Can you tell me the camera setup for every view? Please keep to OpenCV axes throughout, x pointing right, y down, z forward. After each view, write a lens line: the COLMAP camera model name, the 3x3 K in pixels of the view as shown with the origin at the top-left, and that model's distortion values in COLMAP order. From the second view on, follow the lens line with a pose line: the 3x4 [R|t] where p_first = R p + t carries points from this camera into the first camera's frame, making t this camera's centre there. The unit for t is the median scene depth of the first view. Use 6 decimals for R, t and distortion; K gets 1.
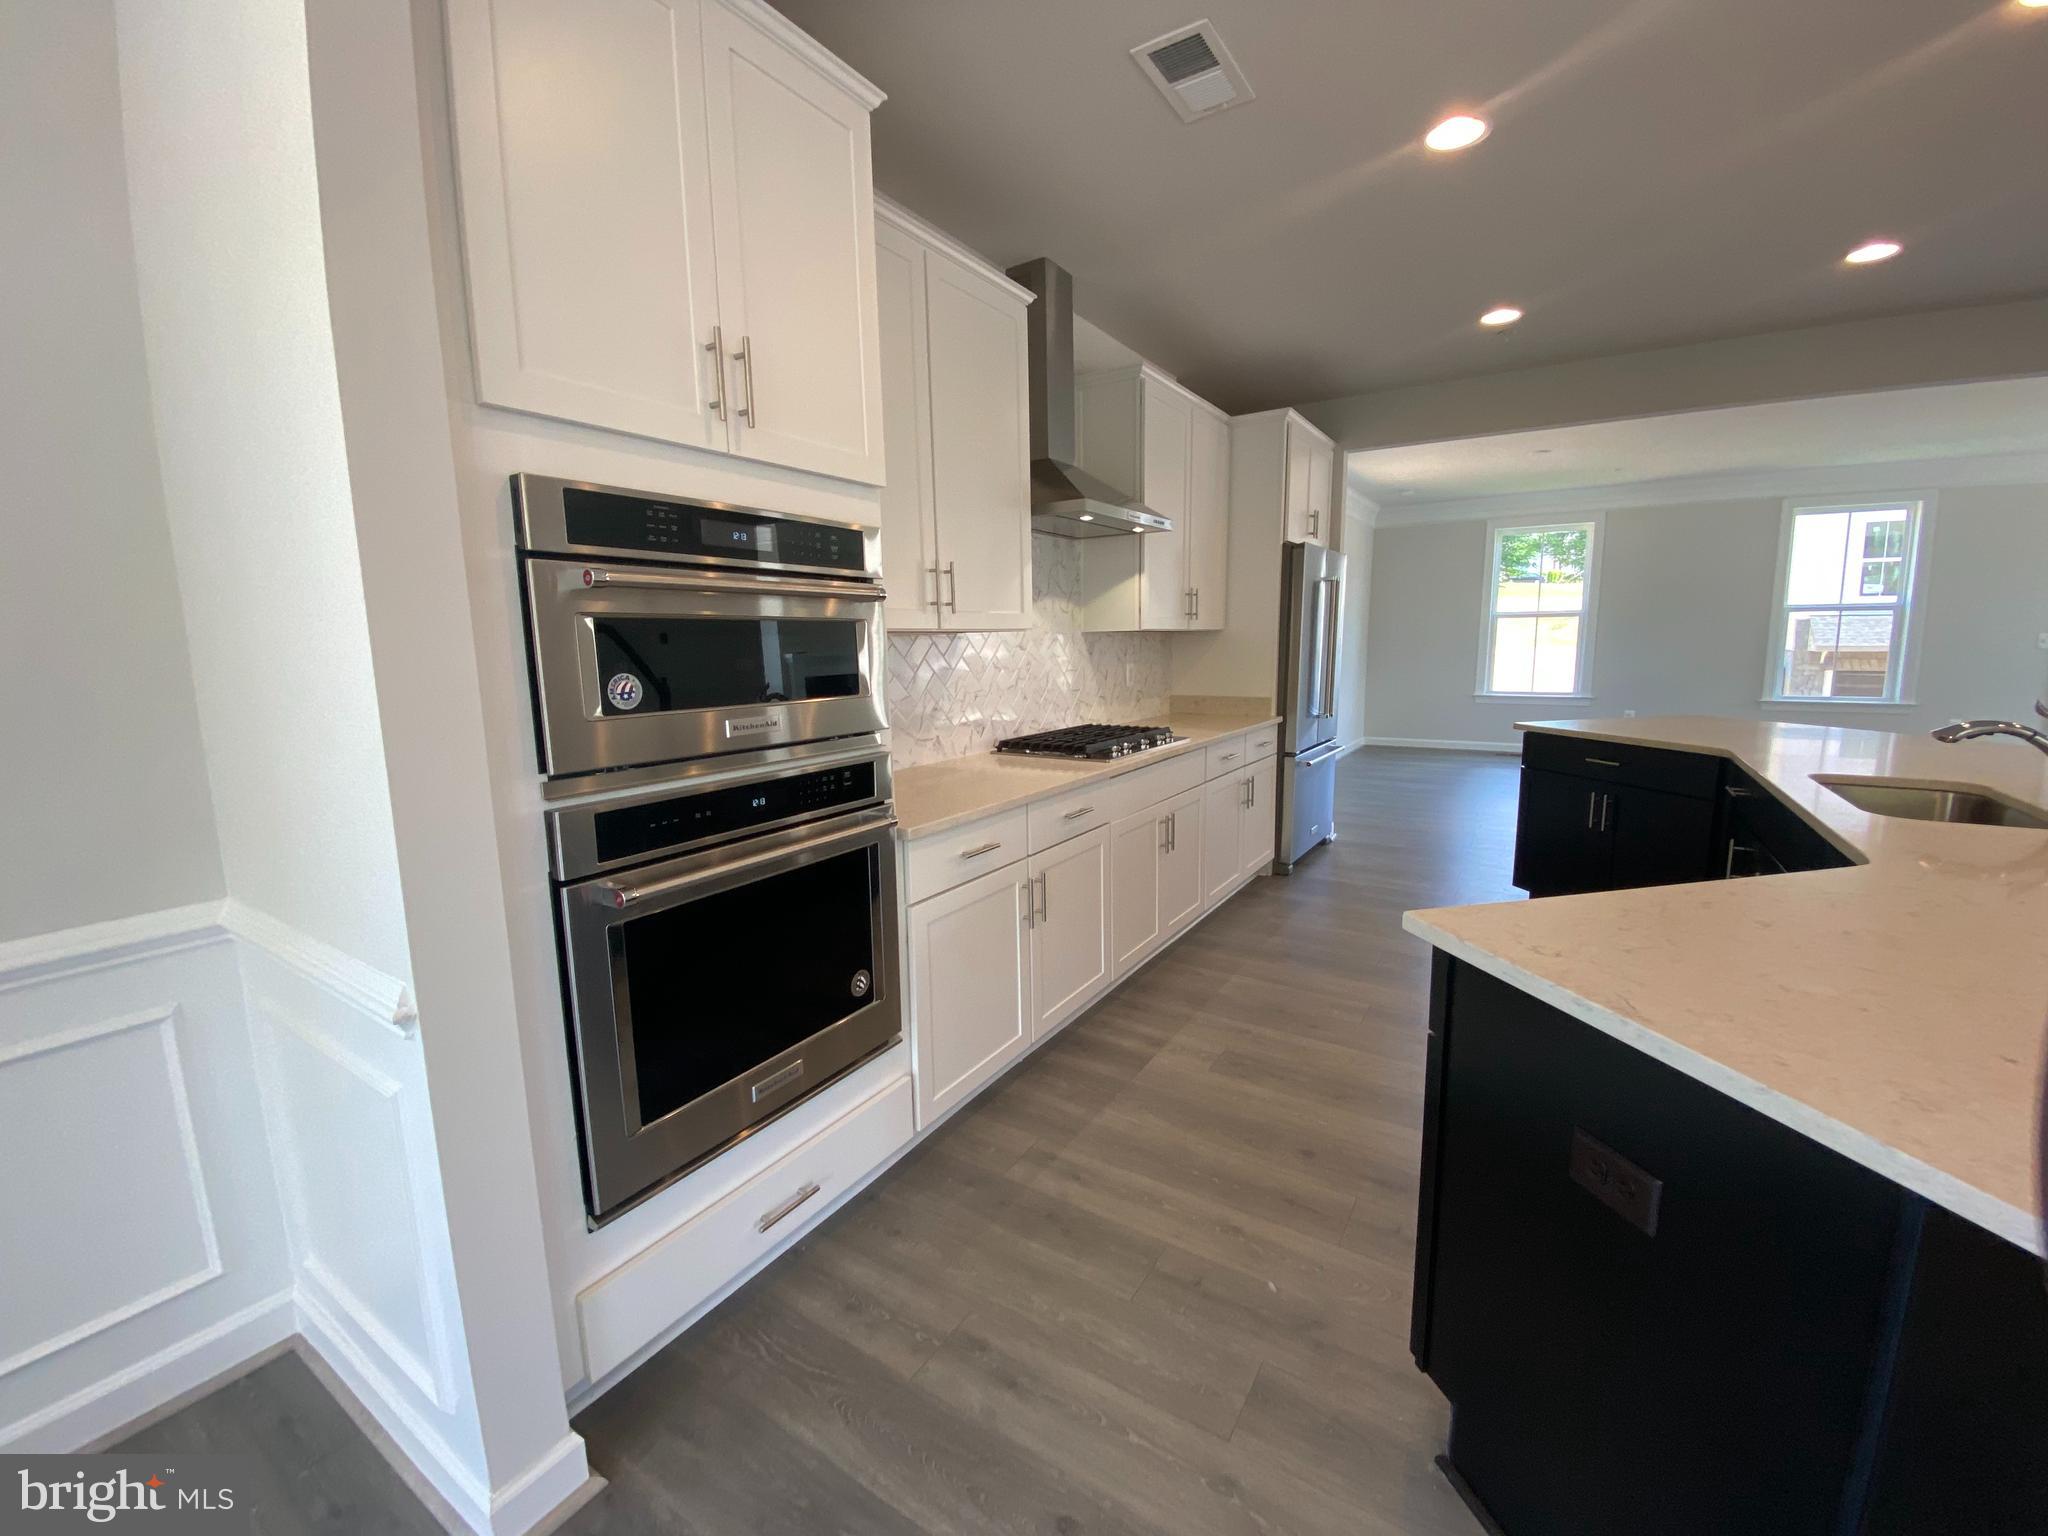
lens RADIAL K [[831.6, 0, 1029.7], [0, 831.6, 766.2], [0, 0, 1]] dist [0.060614, -0.042152]
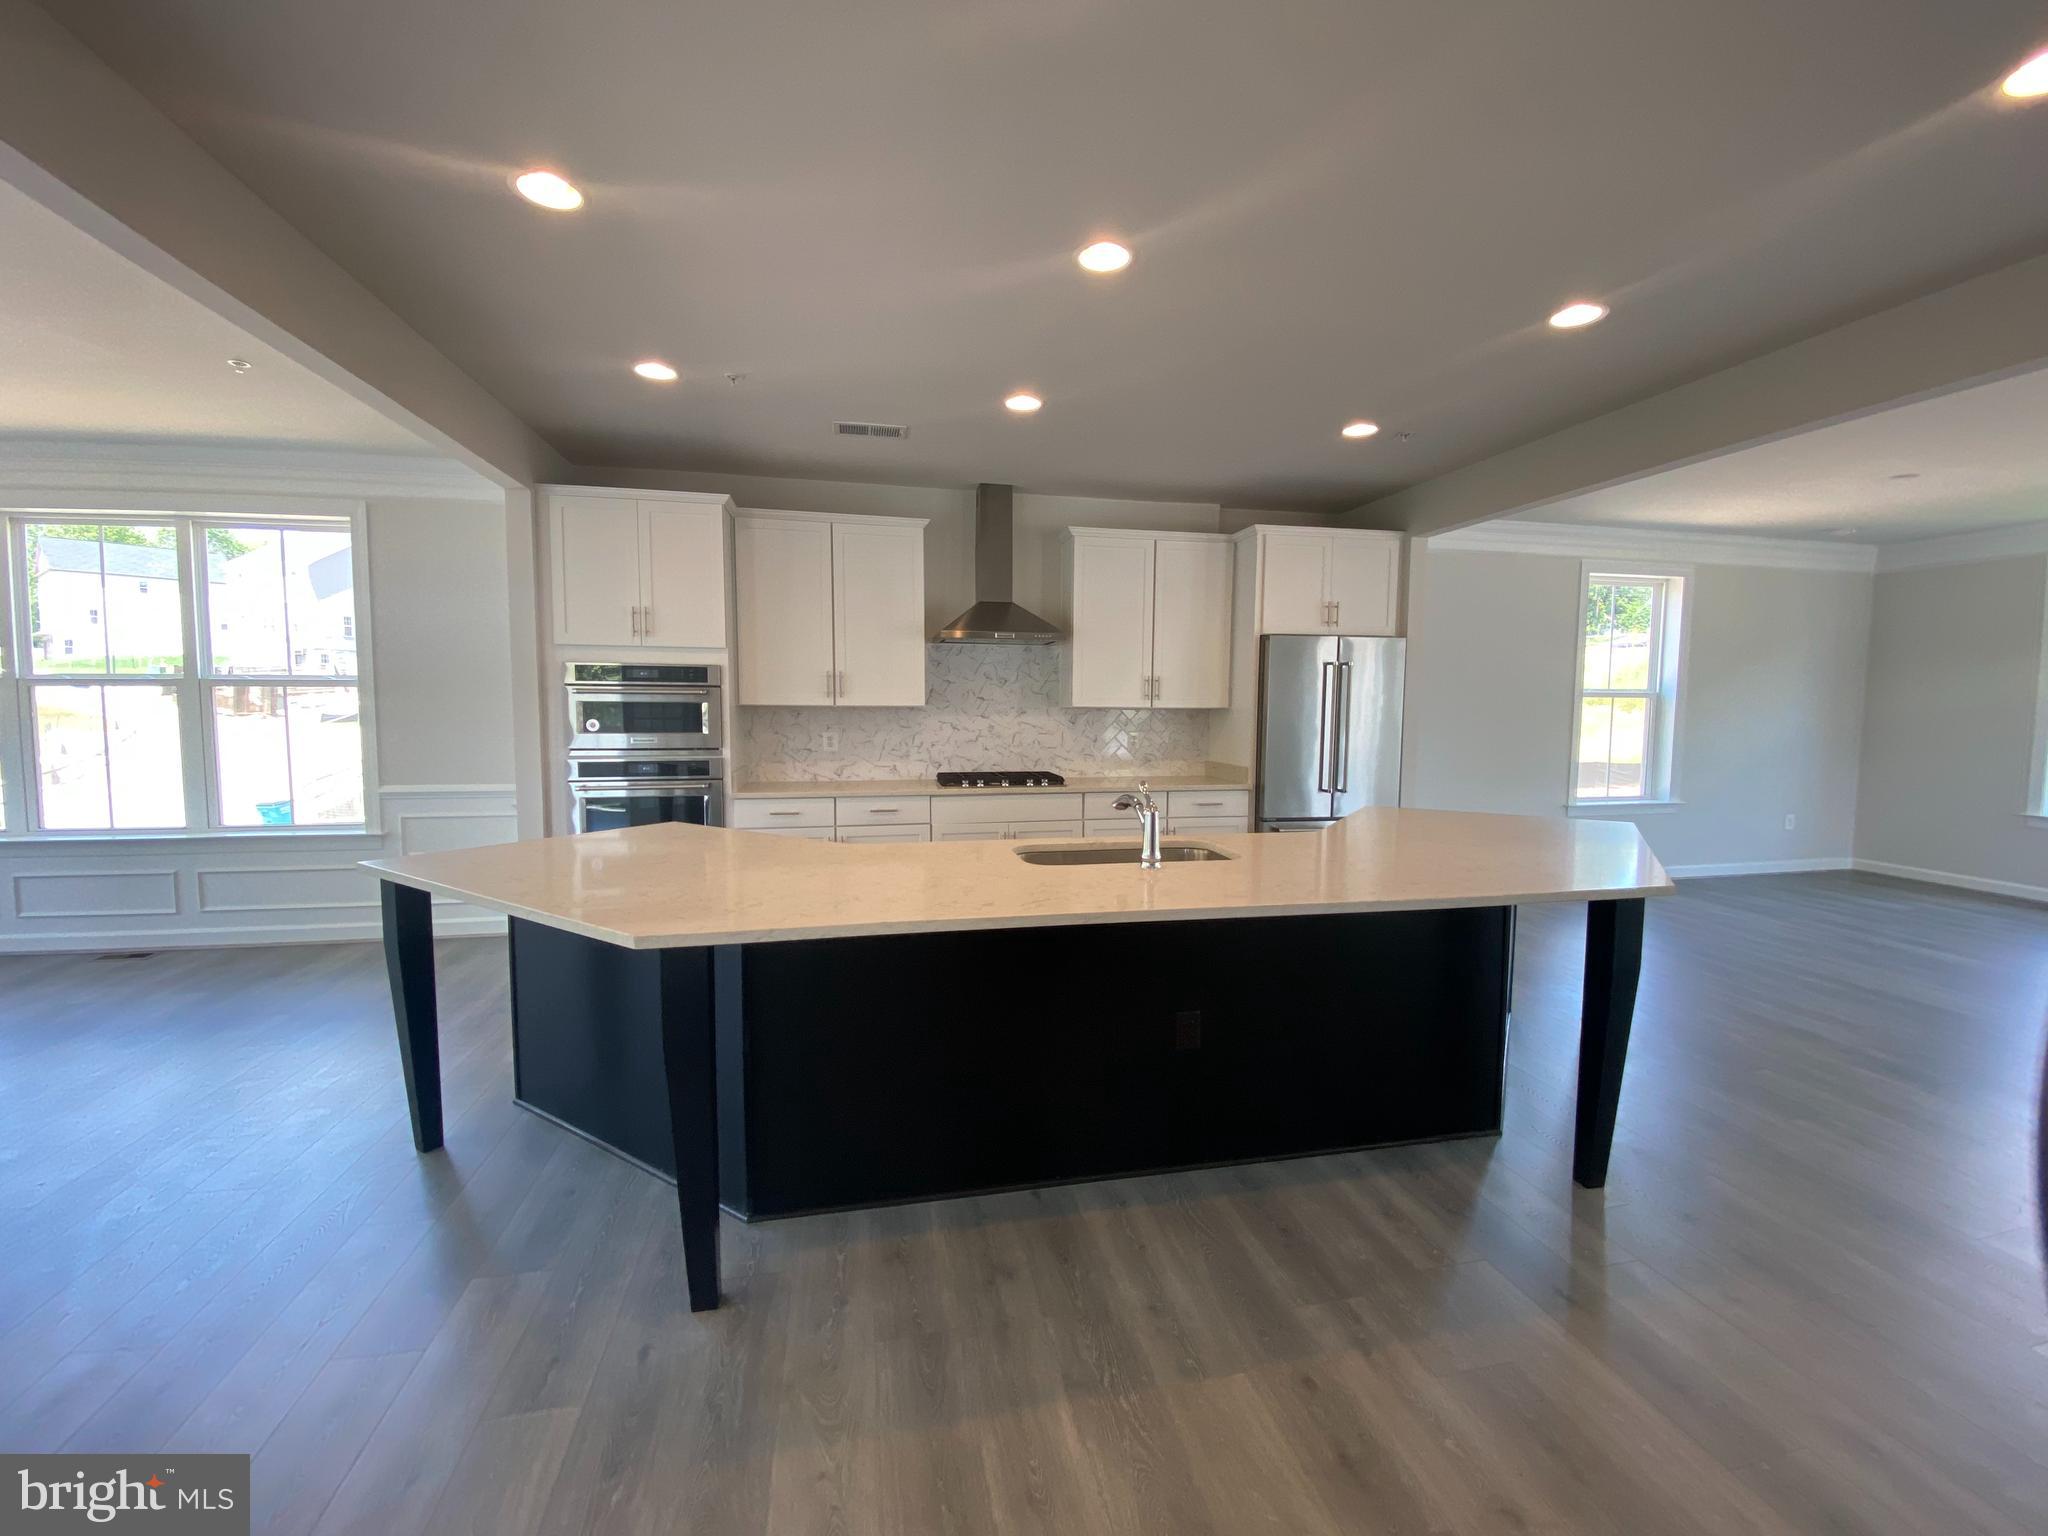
lens RADIAL K [[831.6, 0, 1029.7], [0, 831.6, 766.2], [0, 0, 1]] dist [0.060614, -0.042152]
pose [[0.705190, 0.075588, -0.704978, 1.906214], [-0.124962, 0.991986, -0.018639, -0.052998], [0.697920, 0.101239, 0.708984, -0.055788]]
